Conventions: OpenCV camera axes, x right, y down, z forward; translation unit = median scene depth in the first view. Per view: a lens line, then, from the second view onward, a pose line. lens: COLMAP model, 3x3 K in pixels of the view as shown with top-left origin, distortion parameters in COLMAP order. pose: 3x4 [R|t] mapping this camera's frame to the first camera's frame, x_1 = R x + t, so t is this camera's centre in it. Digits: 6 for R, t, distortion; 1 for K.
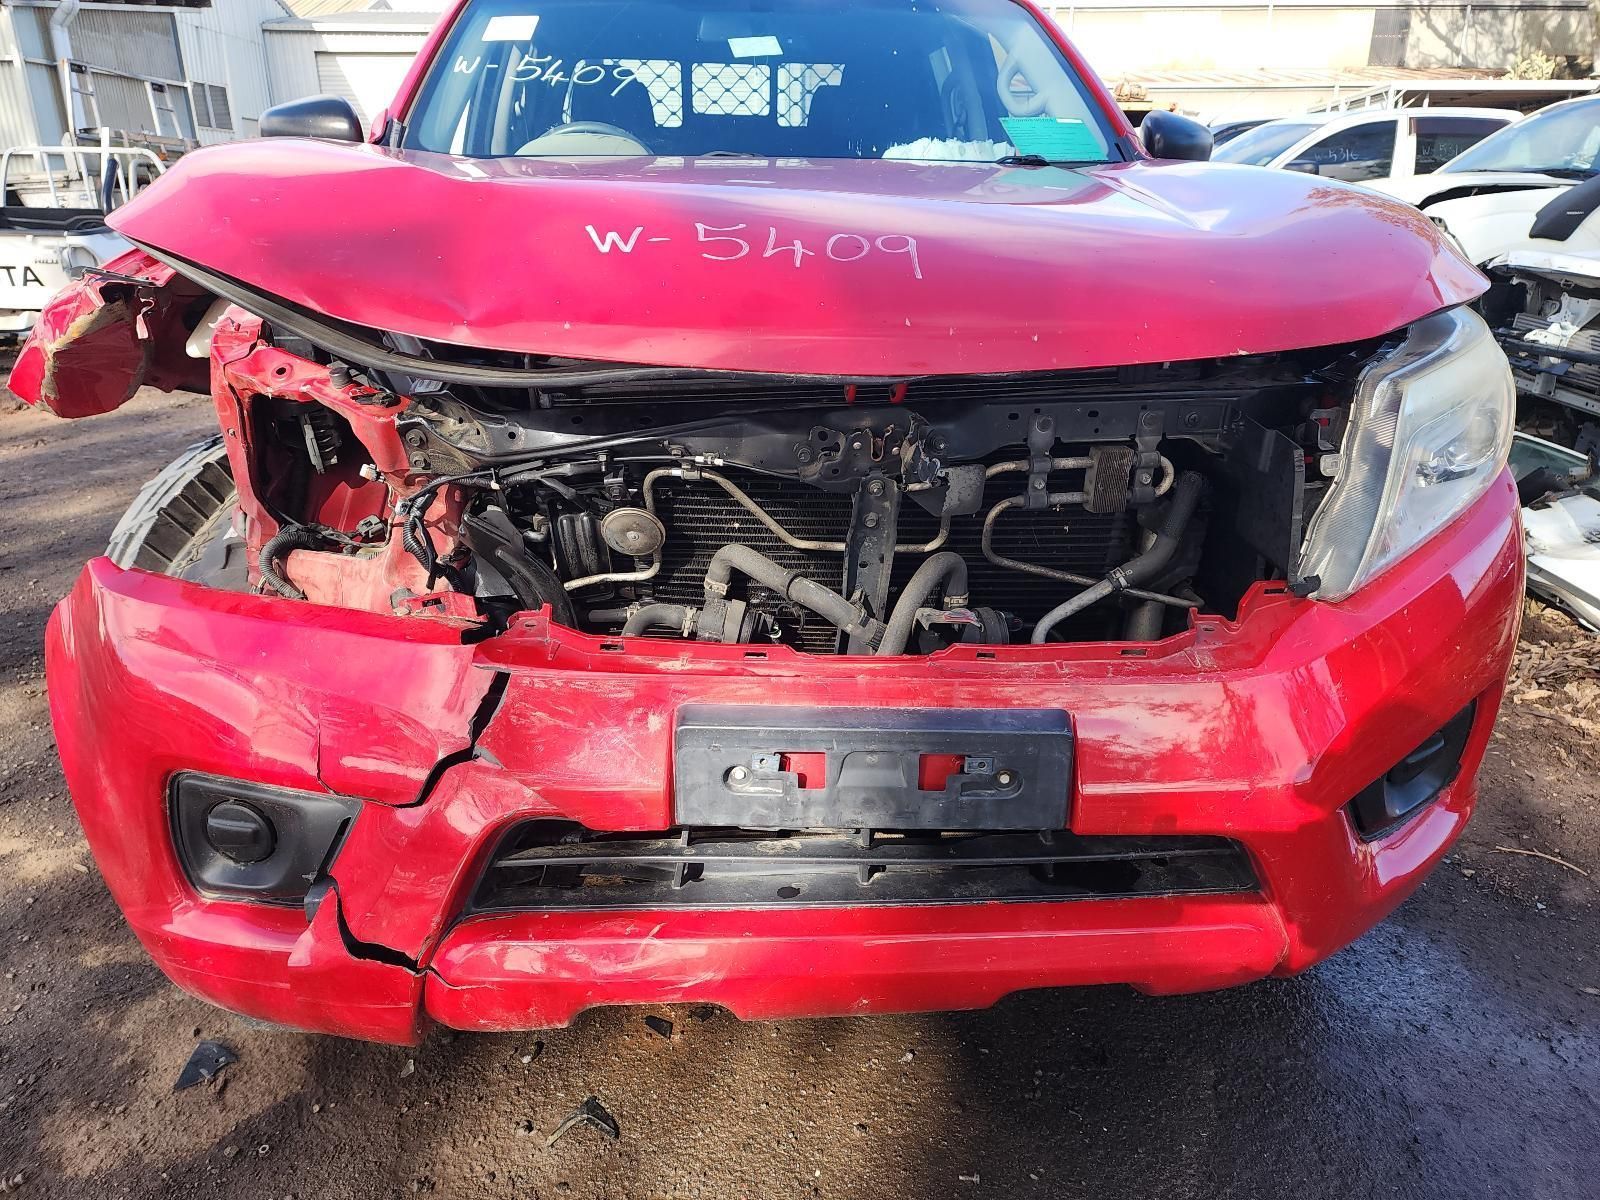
lens RADIAL K [[1080.2, 0, 807.3], [0, 1080.2, 597.6], [0, 0, 1]] dist [0.084352, -0.075668]
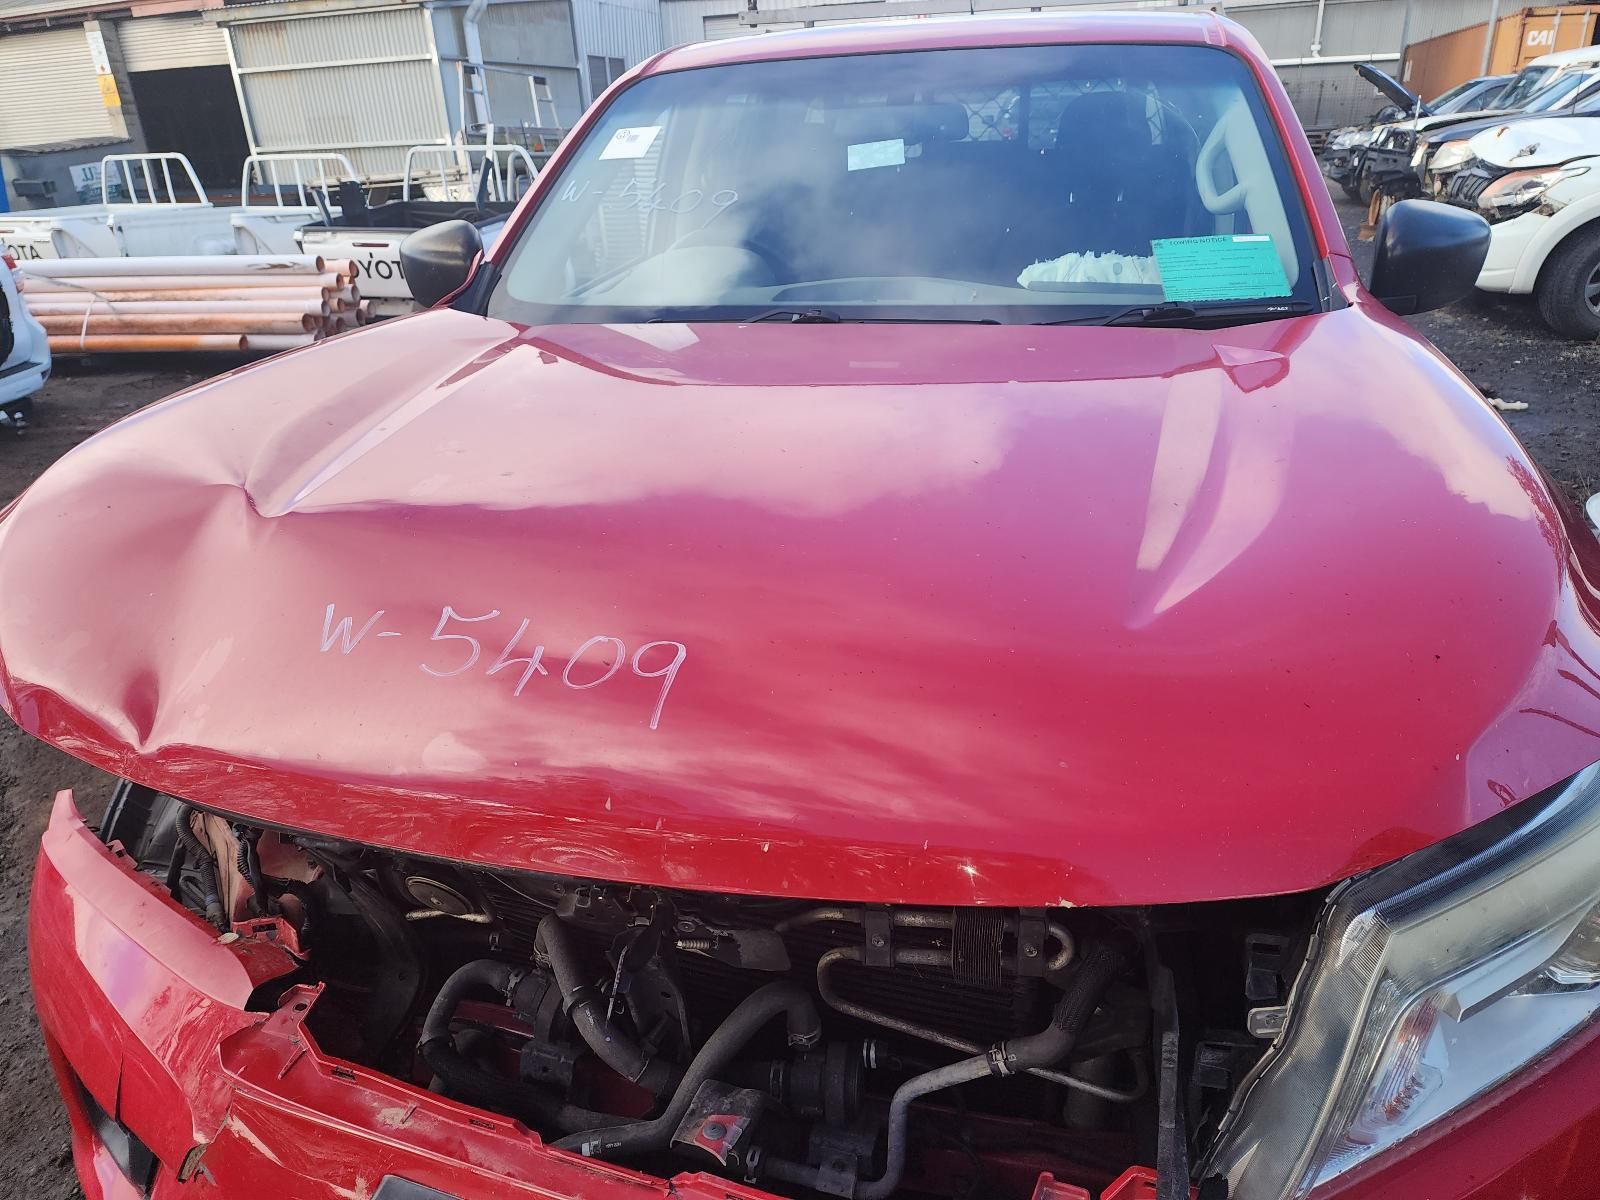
lens RADIAL K [[1080.2, 0, 807.3], [0, 1080.2, 597.6], [0, 0, 1]] dist [0.084352, -0.075668]
pose [[0.947283, 0.088439, -0.307950, 0.190348], [-0.071412, 0.995251, 0.066152, -0.194868], [0.312338, -0.040673, 0.949100, 0.135991]]
